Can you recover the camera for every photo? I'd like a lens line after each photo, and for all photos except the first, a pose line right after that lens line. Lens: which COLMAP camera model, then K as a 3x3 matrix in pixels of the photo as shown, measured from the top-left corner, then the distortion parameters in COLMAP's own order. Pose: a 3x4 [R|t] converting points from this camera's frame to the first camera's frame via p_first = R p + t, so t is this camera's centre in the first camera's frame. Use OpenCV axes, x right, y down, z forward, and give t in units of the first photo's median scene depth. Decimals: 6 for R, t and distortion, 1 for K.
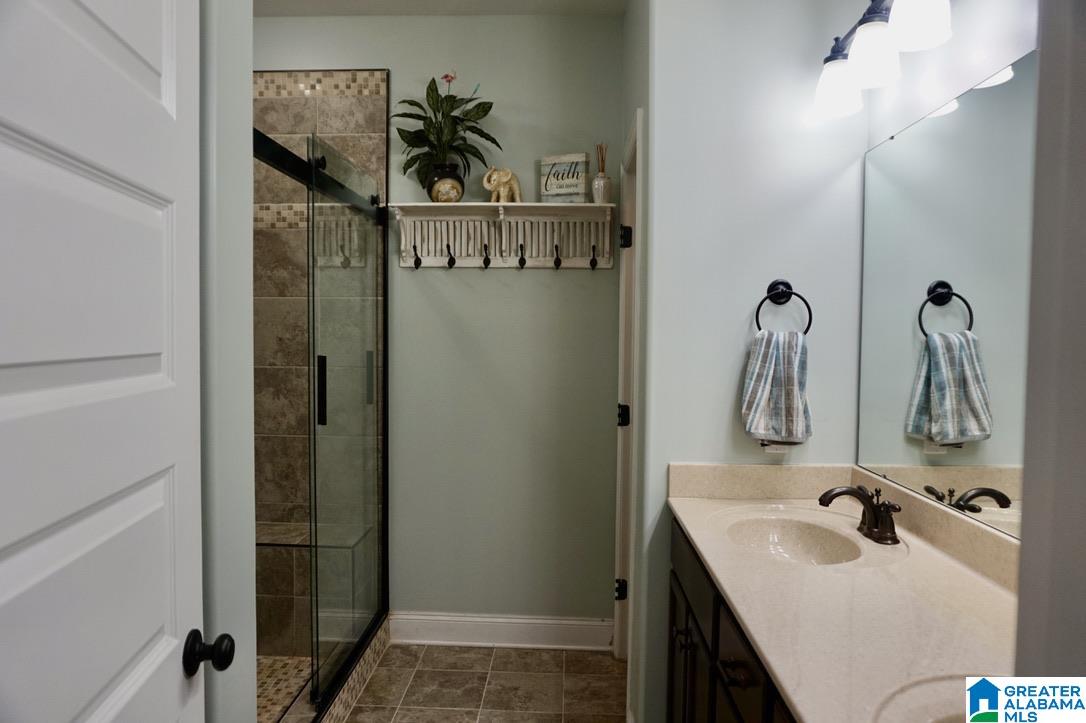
lens RADIAL K [[732.9, 0, 540.3], [0, 732.9, 363.5], [0, 0, 1]] dist [-0.053047, 0.041619]
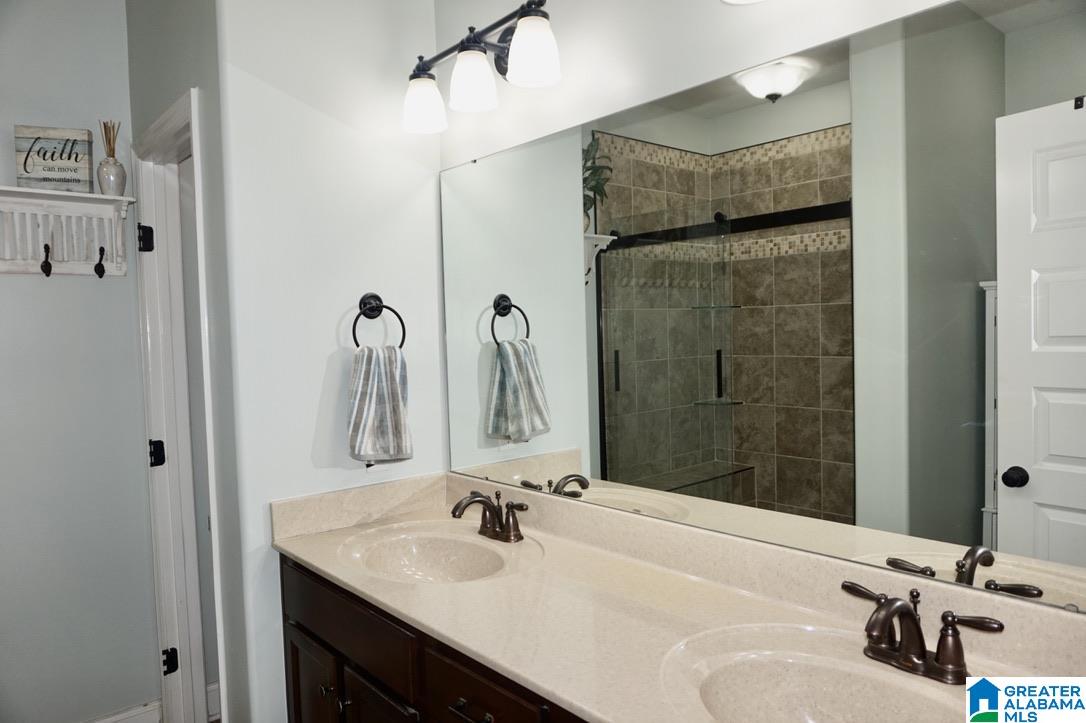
lens RADIAL K [[734.2, 0, 543.0], [0, 734.2, 361.5], [0, 0, 1]] dist [-0.037026, -0.000520]
pose [[0.728148, -0.059962, 0.682792, -0.135260], [0.064517, 0.997739, 0.018818, -0.021910], [-0.682376, 0.030349, 0.730371, 0.105169]]
